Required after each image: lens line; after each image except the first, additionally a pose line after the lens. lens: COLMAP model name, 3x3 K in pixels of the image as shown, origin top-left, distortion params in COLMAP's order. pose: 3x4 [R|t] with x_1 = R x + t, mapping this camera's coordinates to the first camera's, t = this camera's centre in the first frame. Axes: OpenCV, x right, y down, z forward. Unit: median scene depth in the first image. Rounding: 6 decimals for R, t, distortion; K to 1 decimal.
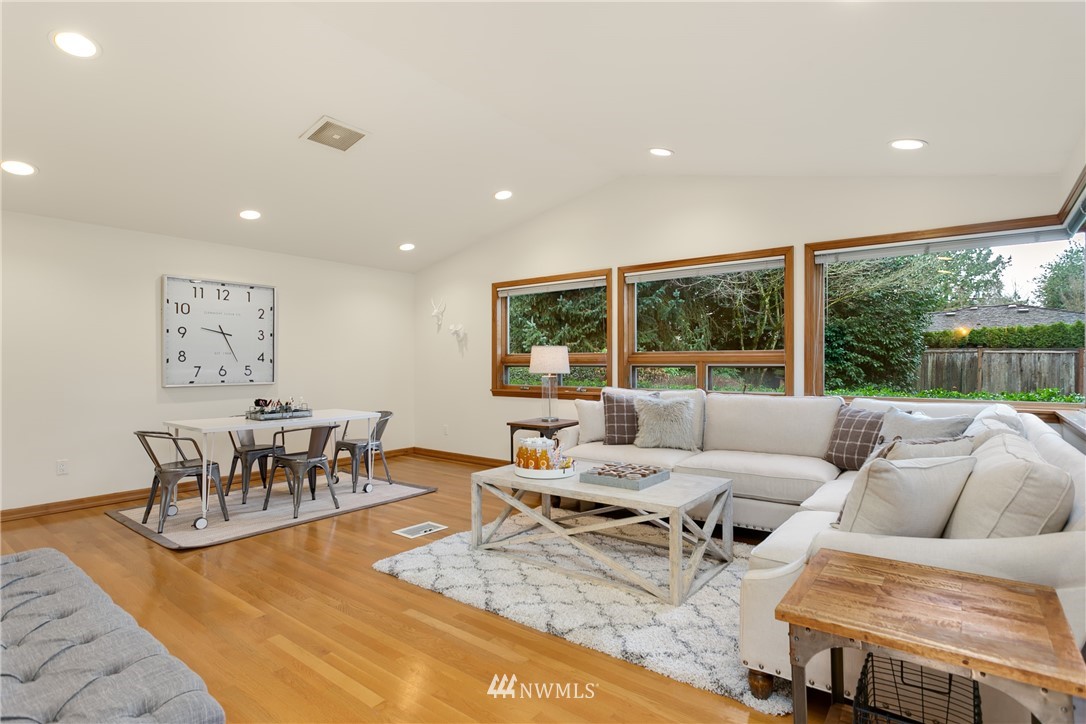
lens RADIAL K [[551.3, 0, 540.5], [0, 551.3, 364.2], [0, 0, 1]] dist [-0.005053, 0.000871]
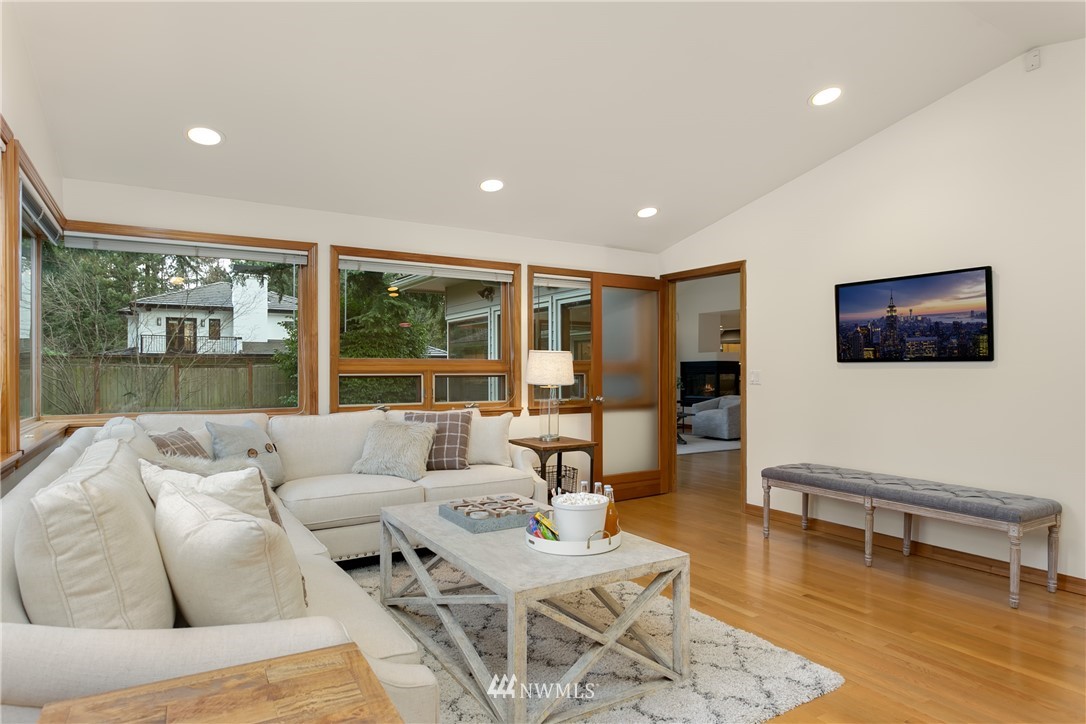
lens RADIAL K [[621.5, 0, 543.0], [0, 621.5, 362.0], [0, 0, 1]] dist [-0.000929, 0.000315]
pose [[0.341823, 0.013789, 0.939663, -0.687838], [0.004125, 0.999861, -0.016173, -0.001625], [-0.939755, 0.009405, 0.341718, 0.547184]]
